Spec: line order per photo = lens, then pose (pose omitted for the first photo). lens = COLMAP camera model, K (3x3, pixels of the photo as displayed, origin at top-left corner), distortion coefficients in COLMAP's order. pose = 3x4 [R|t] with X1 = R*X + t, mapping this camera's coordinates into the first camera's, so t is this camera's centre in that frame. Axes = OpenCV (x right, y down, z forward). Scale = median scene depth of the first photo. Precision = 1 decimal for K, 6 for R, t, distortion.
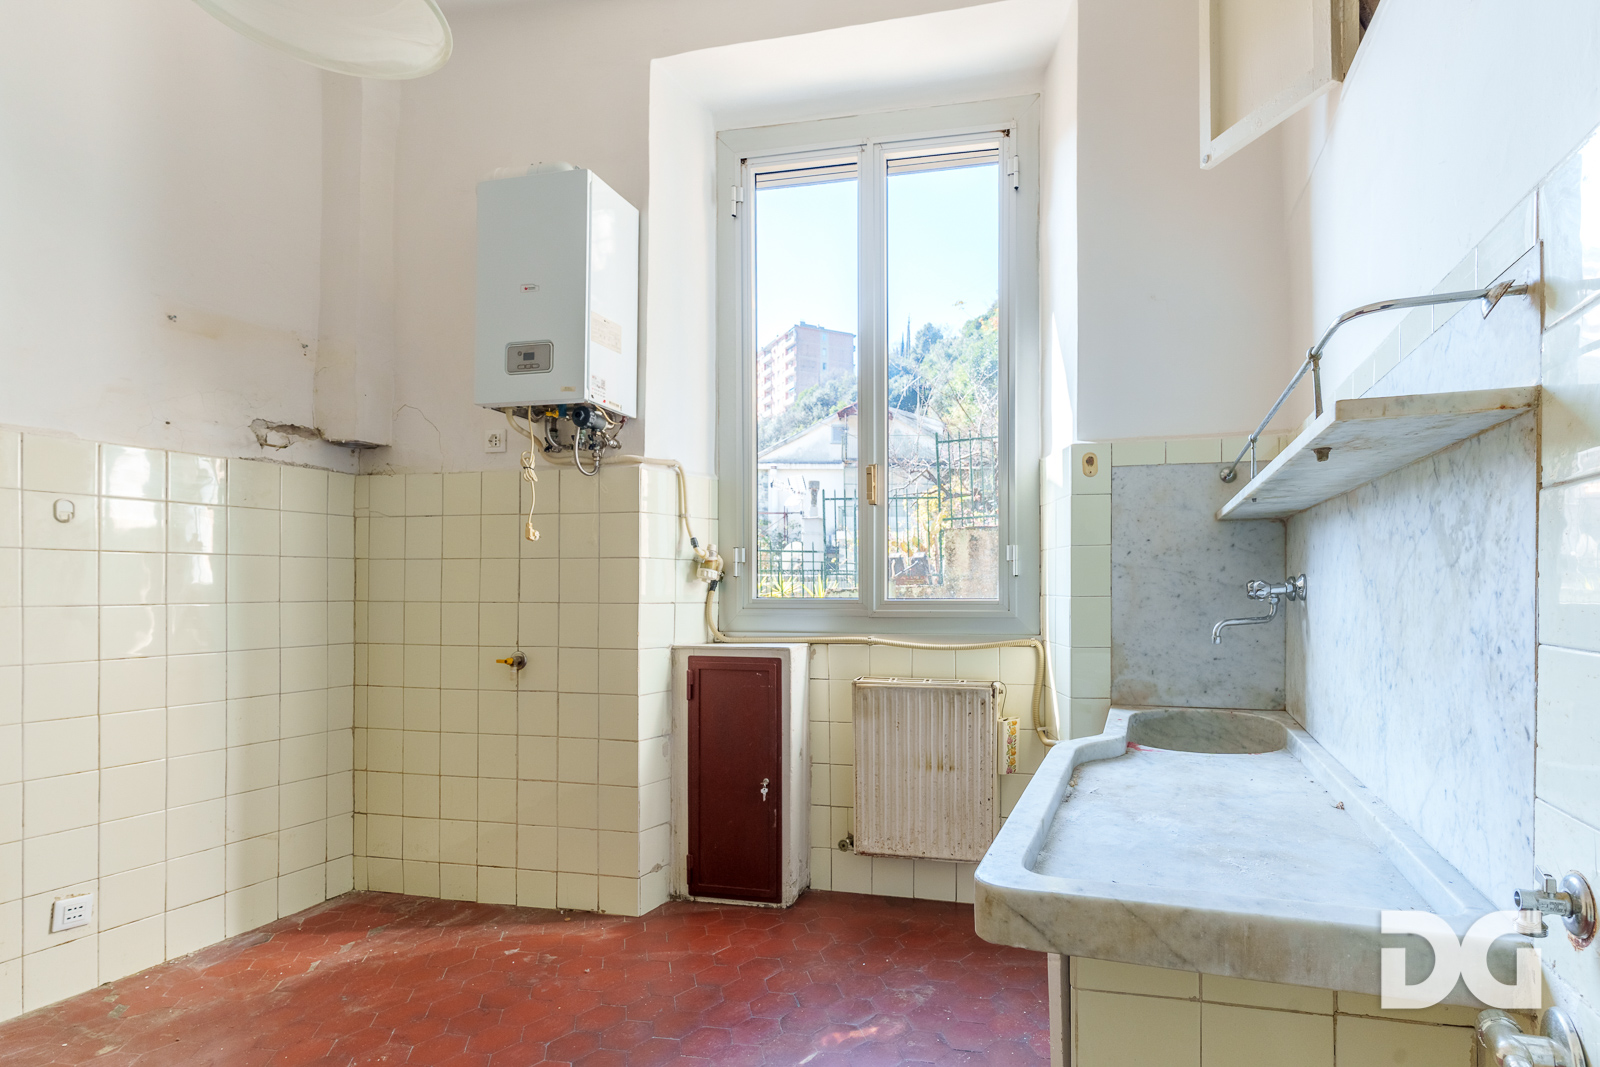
lens RADIAL K [[862.5, 0, 800.2], [0, 862.5, 585.1], [0, 0, 1]] dist [0.000303, -0.001055]
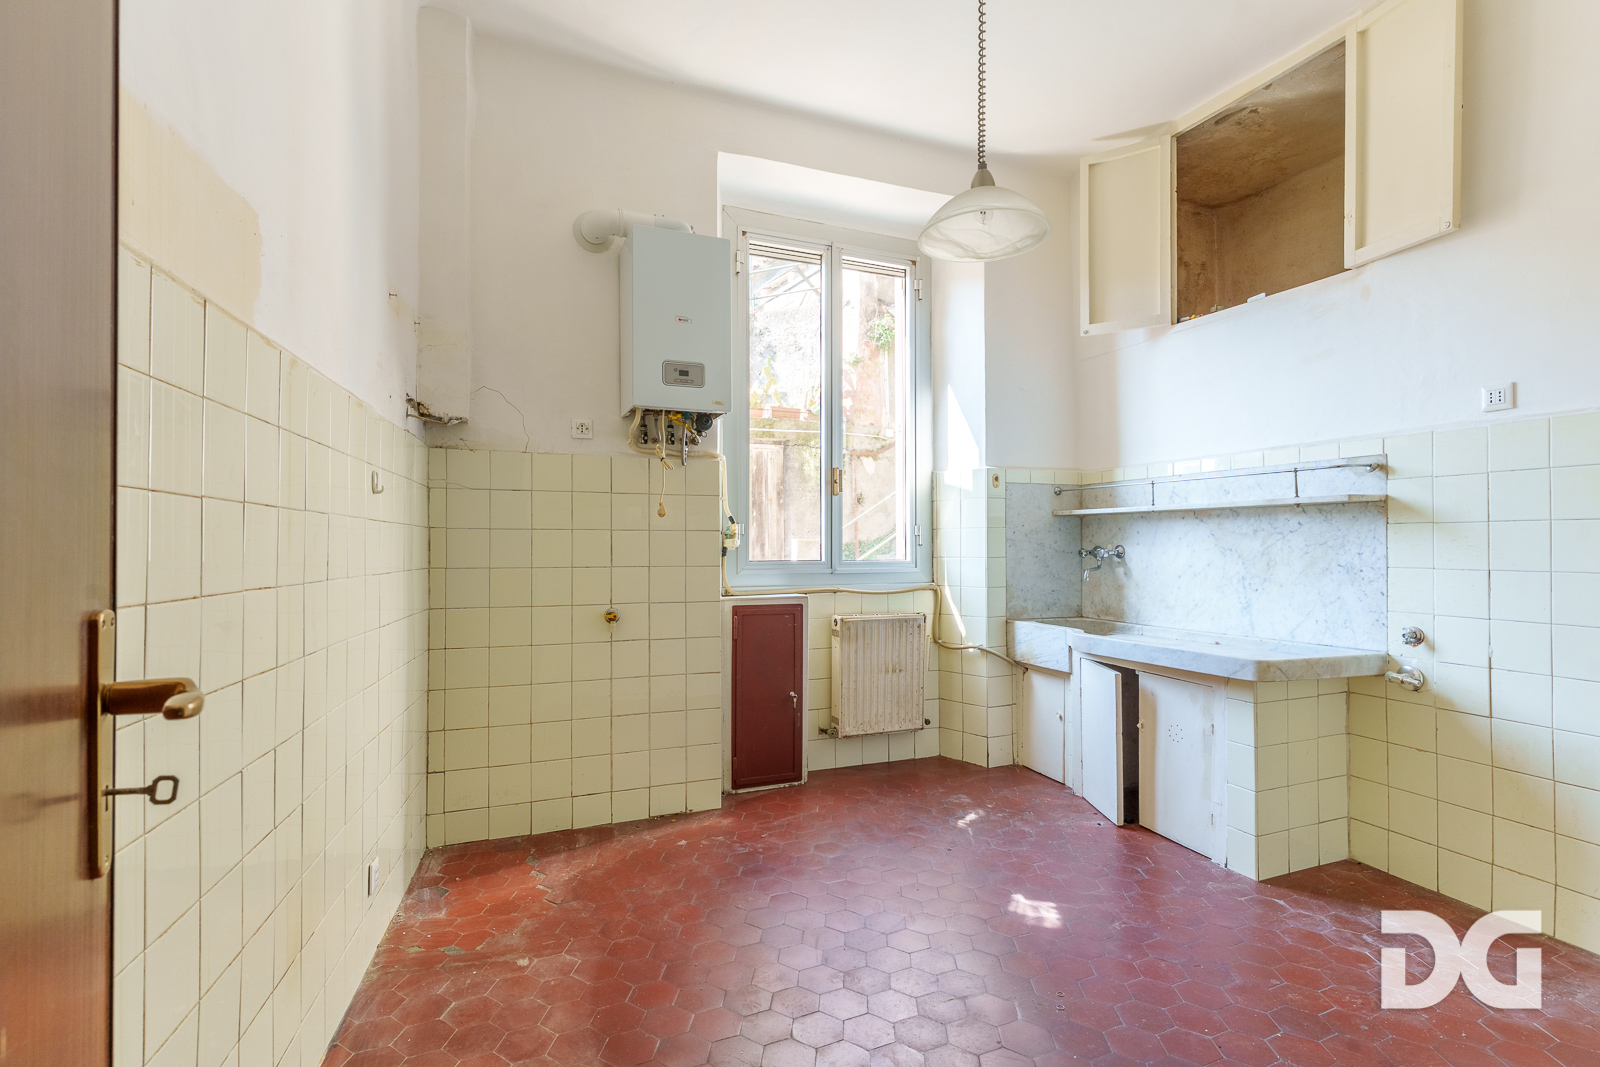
lens RADIAL K [[793.4, 0, 840.9], [0, 793.4, 532.2], [0, 0, 1]] dist [-0.001587, 0.000434]
pose [[0.800203, 0.010818, 0.599632, -0.753162], [0.002678, 0.999763, -0.021611, -0.003480], [-0.599724, 0.018899, 0.799984, -0.068067]]
